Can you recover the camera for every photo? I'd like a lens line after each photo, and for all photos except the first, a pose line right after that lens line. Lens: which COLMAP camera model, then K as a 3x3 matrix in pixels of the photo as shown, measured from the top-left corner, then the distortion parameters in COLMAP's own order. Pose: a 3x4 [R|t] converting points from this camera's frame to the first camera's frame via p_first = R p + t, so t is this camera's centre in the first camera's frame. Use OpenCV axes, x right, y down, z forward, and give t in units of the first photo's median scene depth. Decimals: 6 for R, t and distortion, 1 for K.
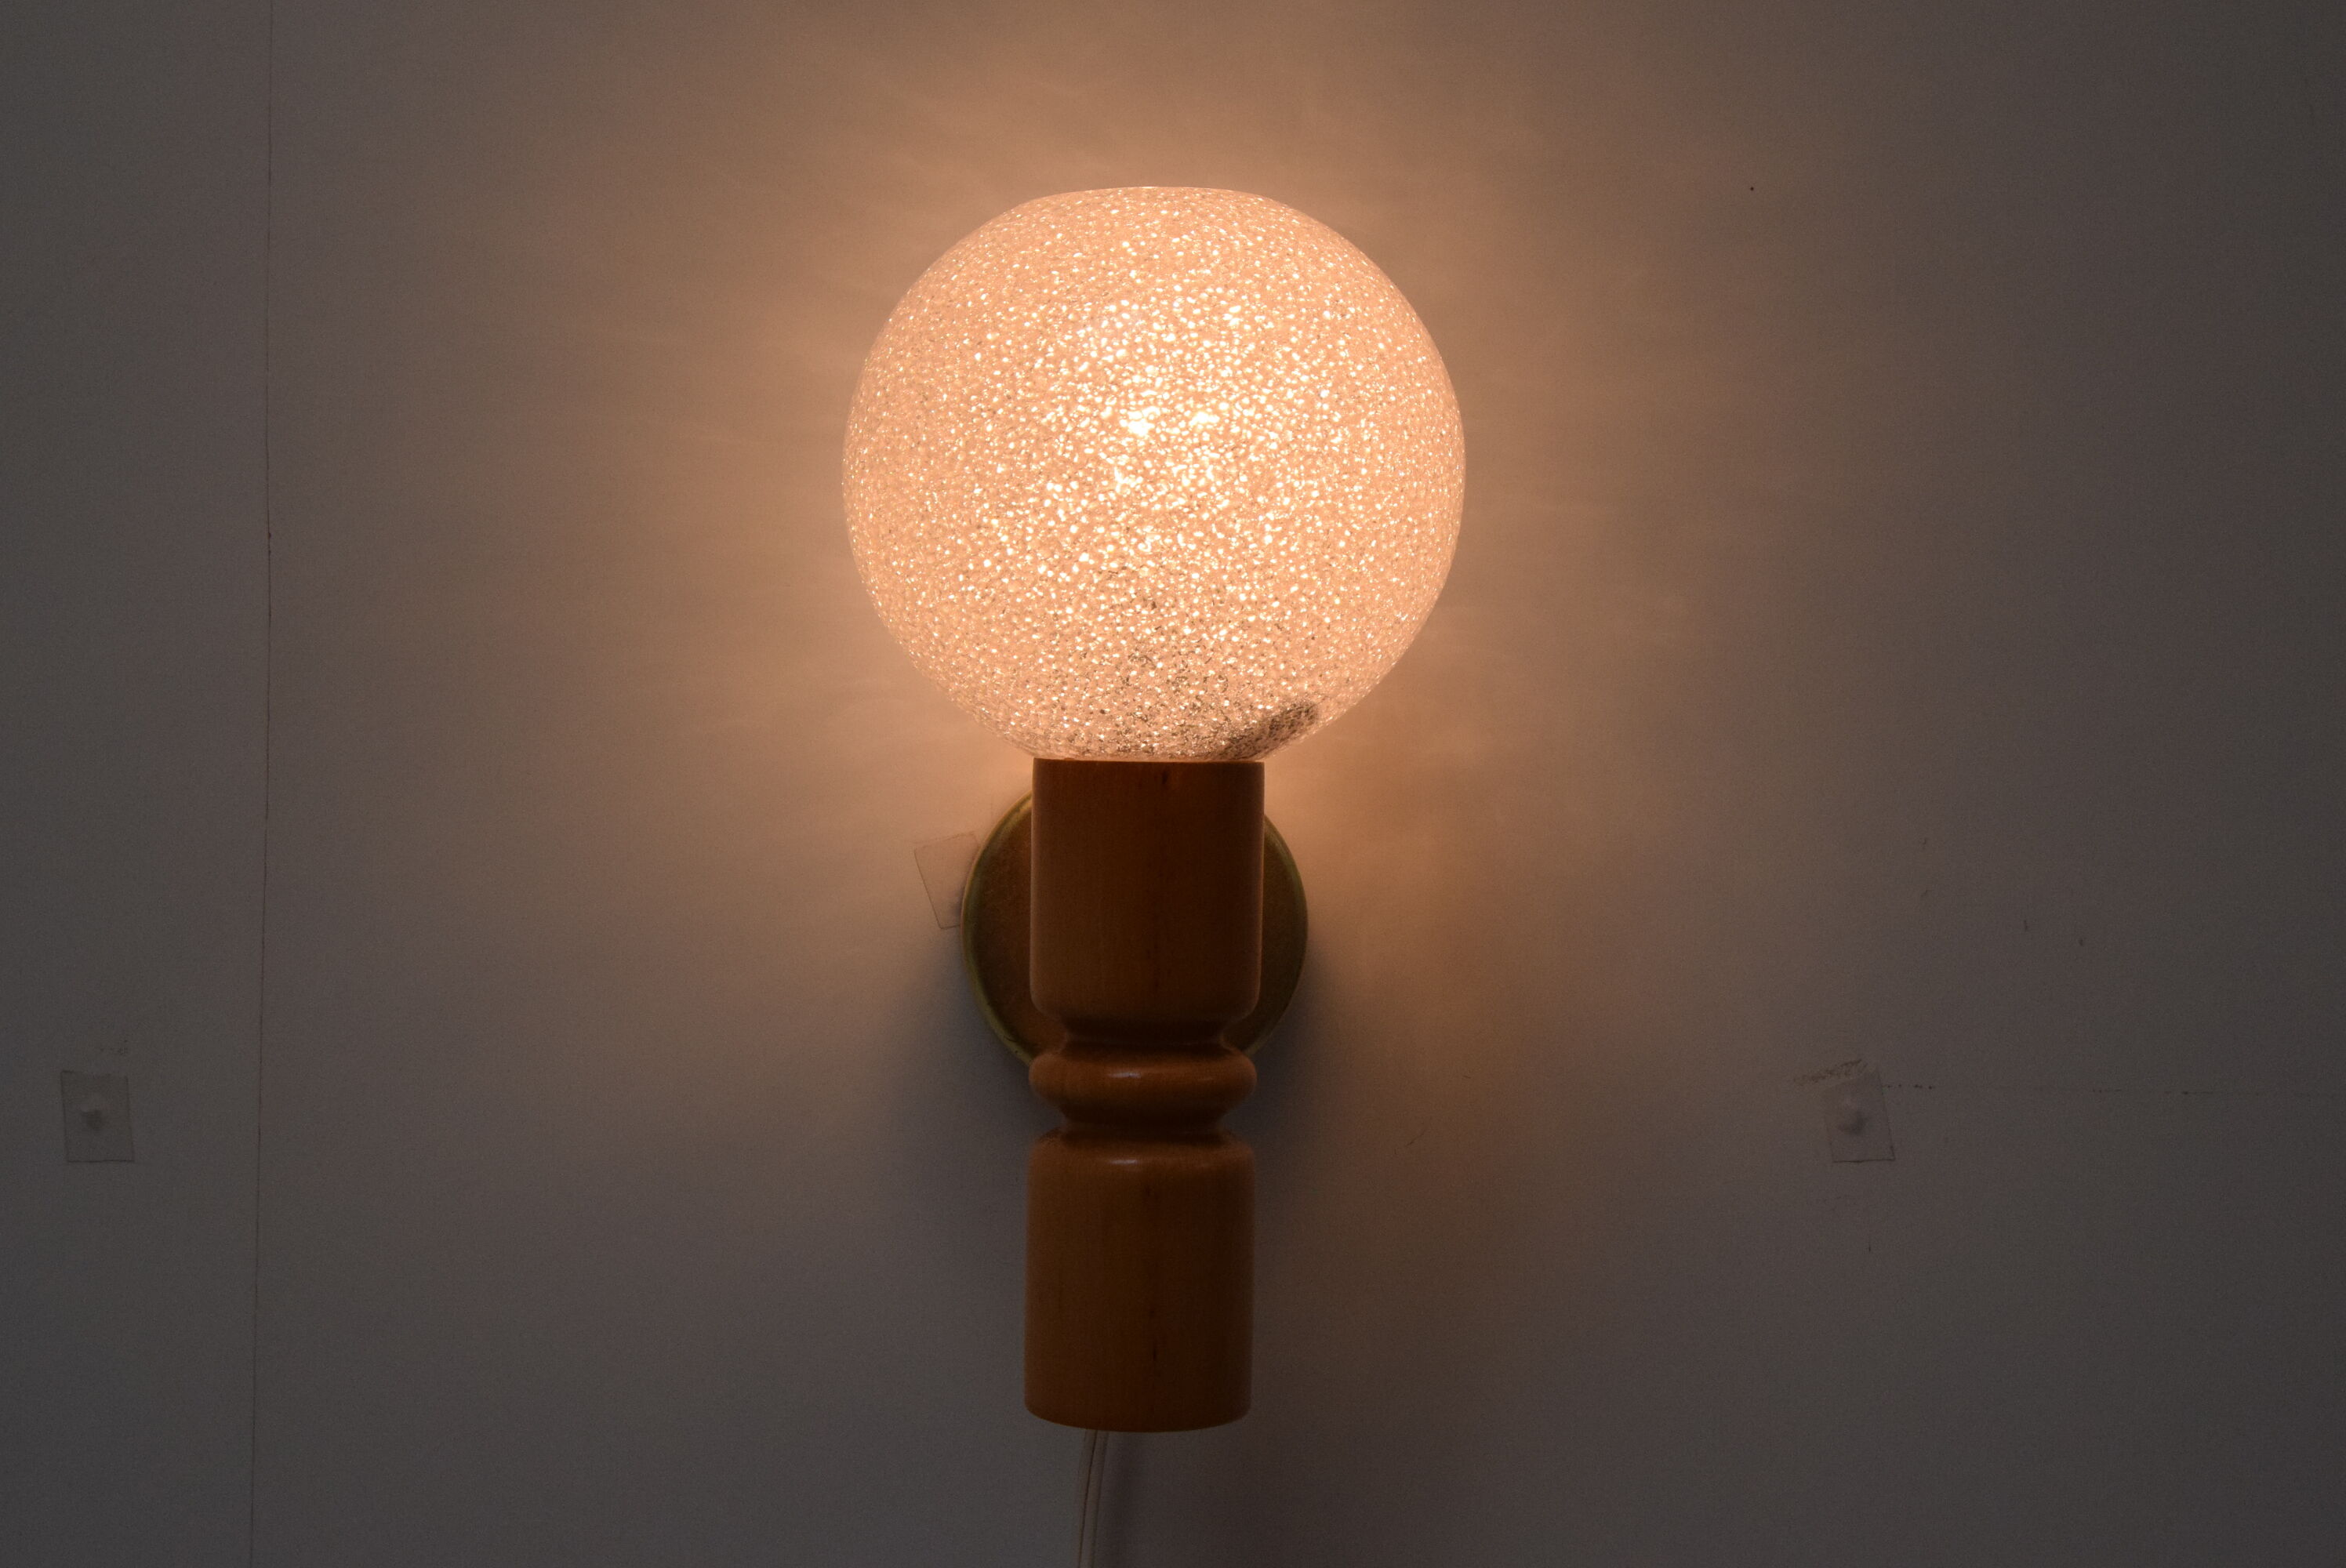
lens RADIAL K [[3334.0, 0, 1169.3], [0, 3334.0, 782.1], [0, 0, 1]] dist [0.122388, 0.000000]
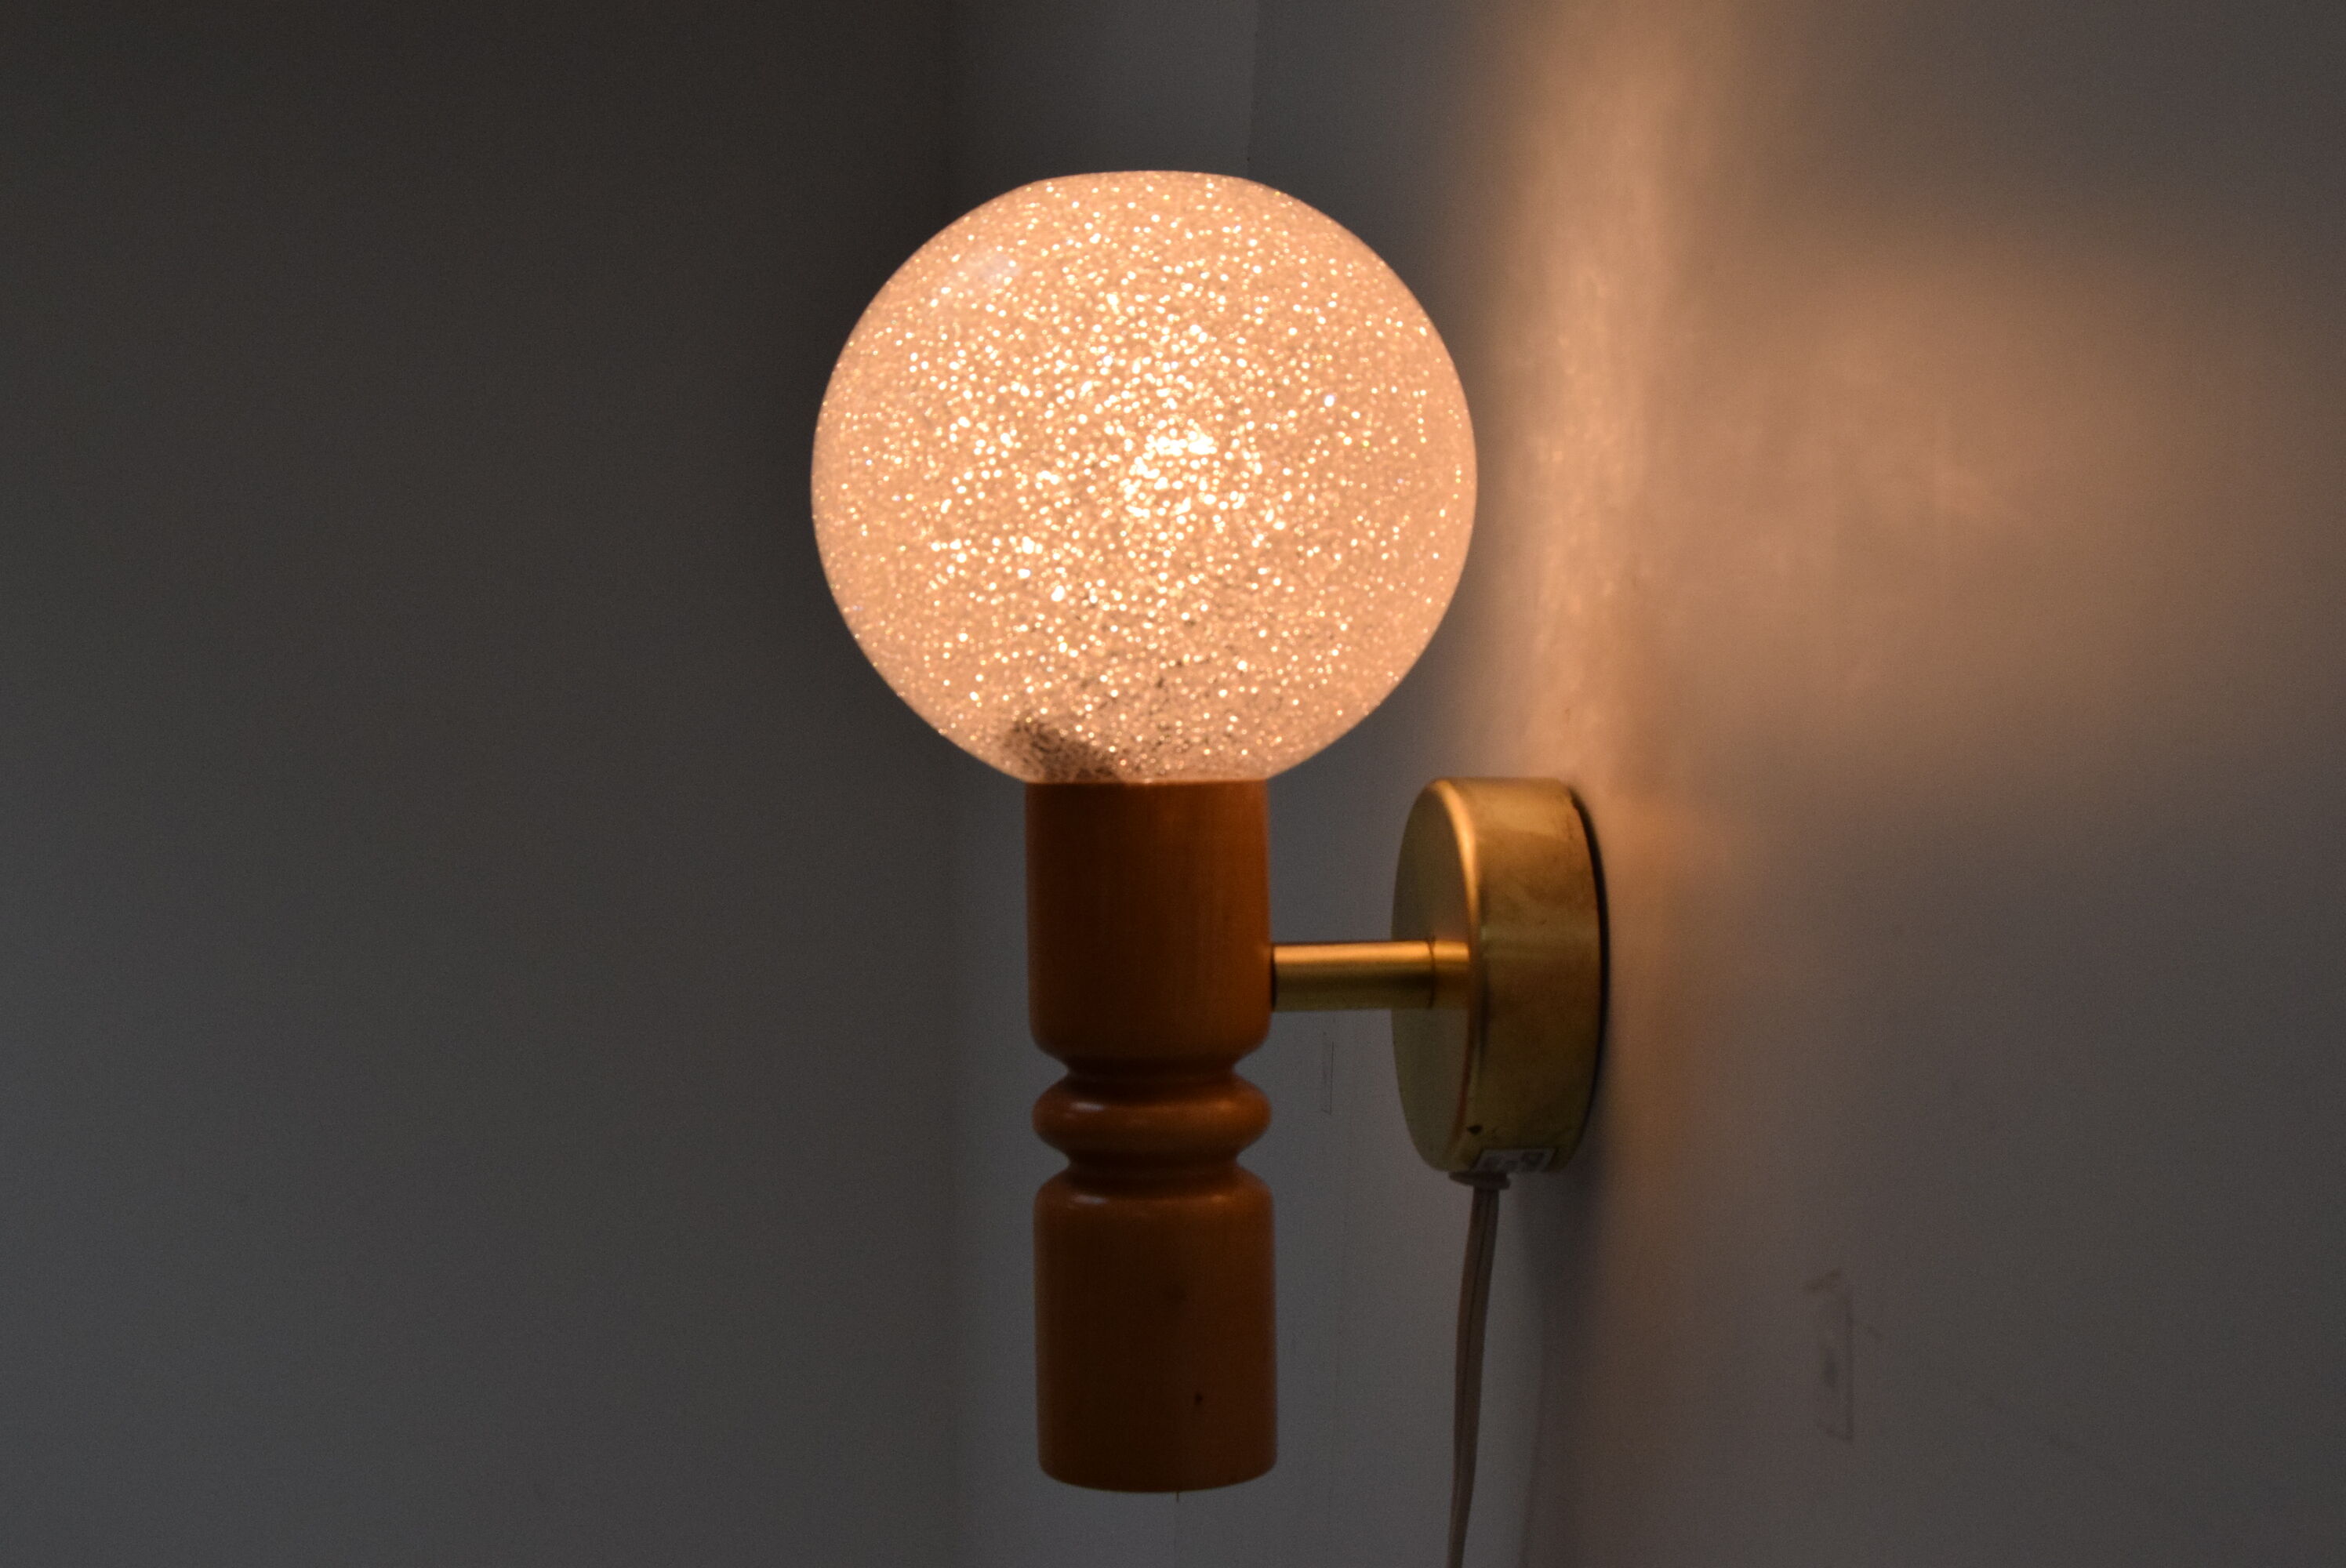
lens RADIAL K [[3301.0, 0, 1185.5], [0, 3301.0, 779.1], [0, 0, 1]] dist [0.100645, 0.000000]
pose [[0.083177, 0.010095, -0.996484, 0.870315], [-0.008207, 0.999922, 0.009445, -0.015433], [0.996501, 0.007392, 0.083254, 0.881107]]
